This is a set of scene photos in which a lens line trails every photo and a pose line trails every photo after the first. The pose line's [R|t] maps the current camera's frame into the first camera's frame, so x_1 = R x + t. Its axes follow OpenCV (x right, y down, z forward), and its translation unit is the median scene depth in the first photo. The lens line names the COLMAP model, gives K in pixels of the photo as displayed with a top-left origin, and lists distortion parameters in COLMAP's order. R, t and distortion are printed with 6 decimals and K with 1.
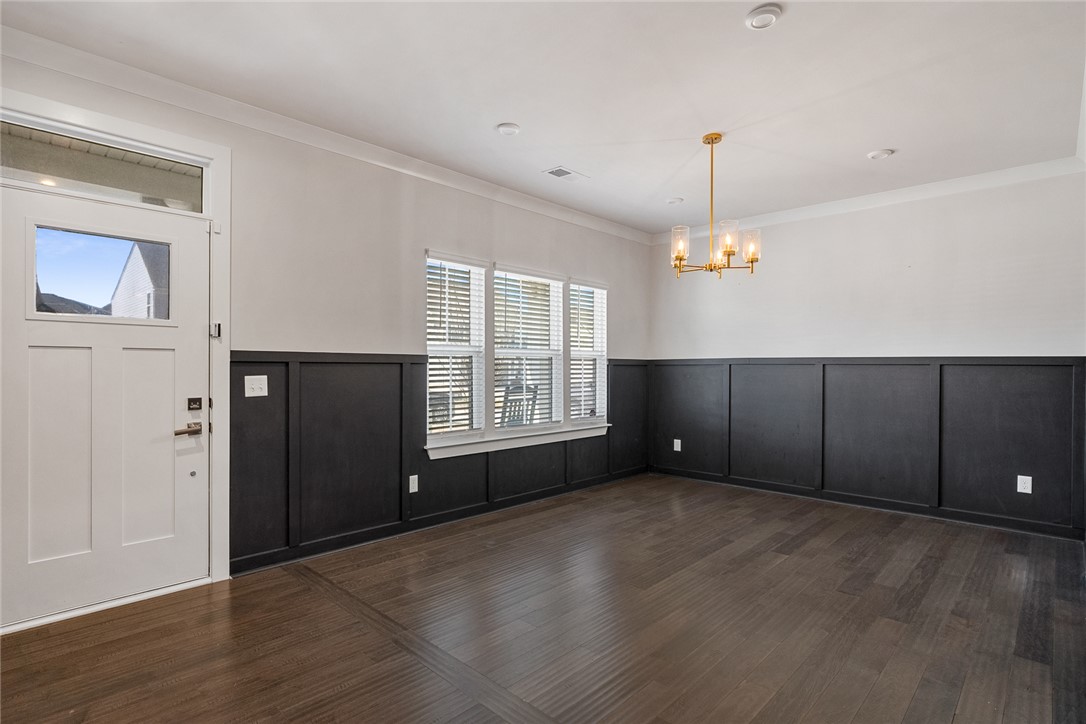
lens RADIAL K [[535.0, 0, 534.4], [0, 535.0, 371.2], [0, 0, 1]] dist [-0.002452, -0.000820]
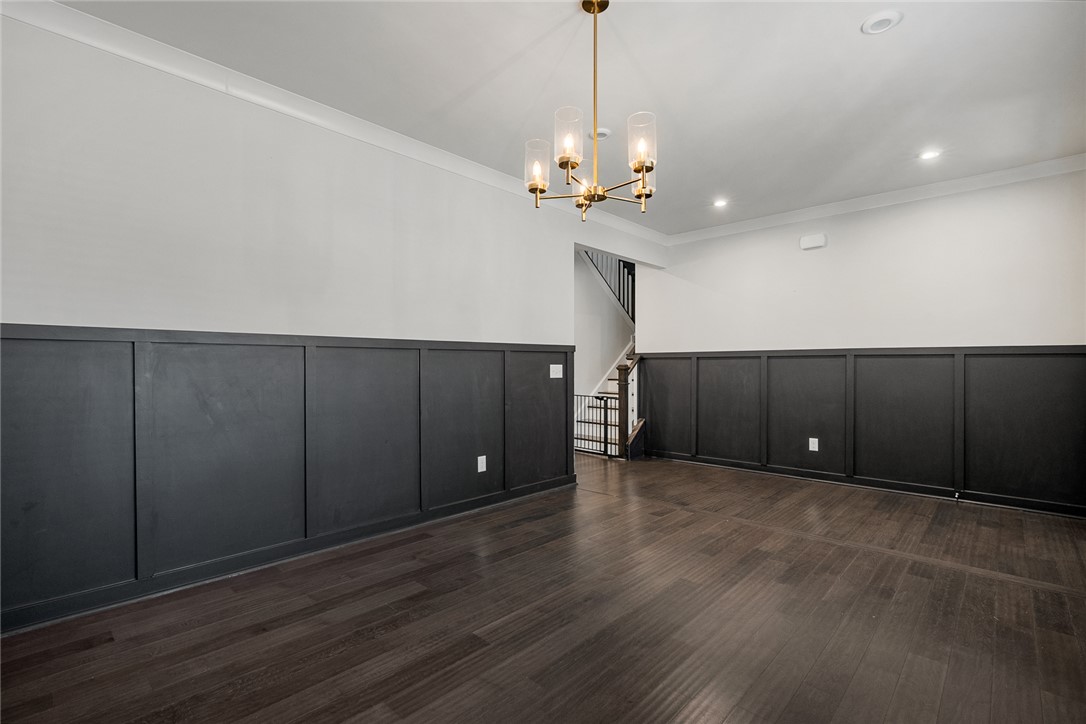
lens RADIAL K [[497.1, 0, 546.0], [0, 497.1, 365.8], [0, 0, 1]] dist [-0.006021, 0.000144]
pose [[-0.999754, -0.006014, -0.021337, 0.395316], [-0.006019, 0.999982, 0.000134, 0.017998], [0.021336, 0.000263, -0.999772, 1.586891]]
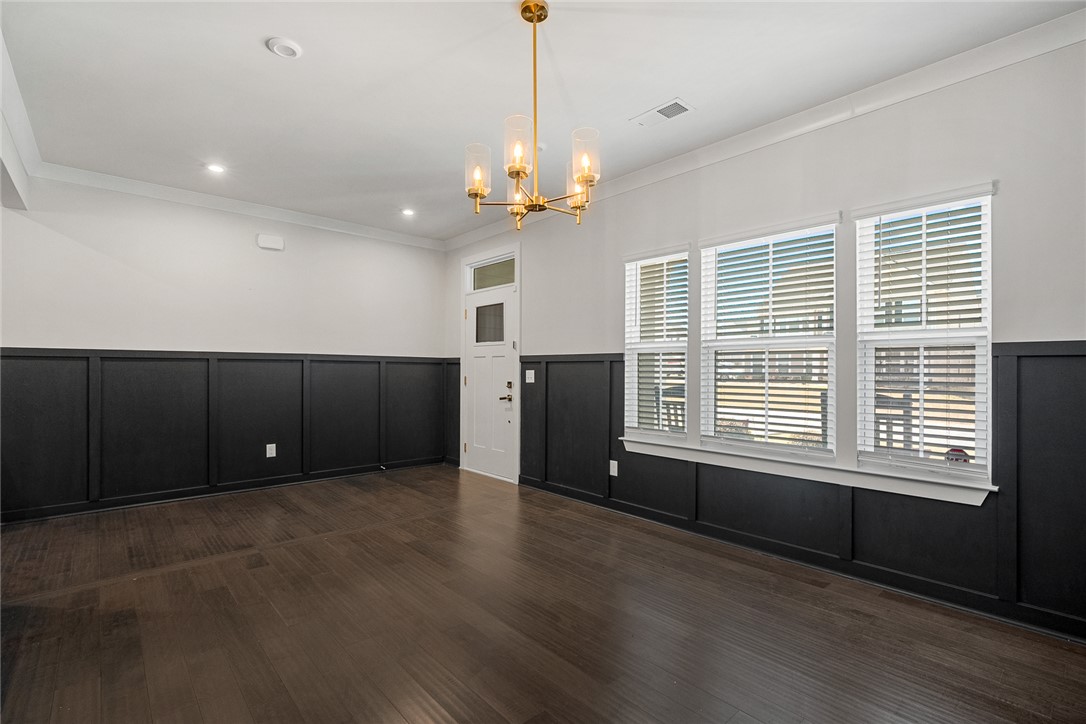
lens RADIAL K [[500.3, 0, 542.7], [0, 500.3, 372.4], [0, 0, 1]] dist [0.000107, 0.000625]
pose [[-0.065088, 0.005208, -0.997866, 0.942117], [-0.009074, 0.999942, 0.005811, 0.005222], [0.997838, 0.009433, -0.065037, 1.036989]]
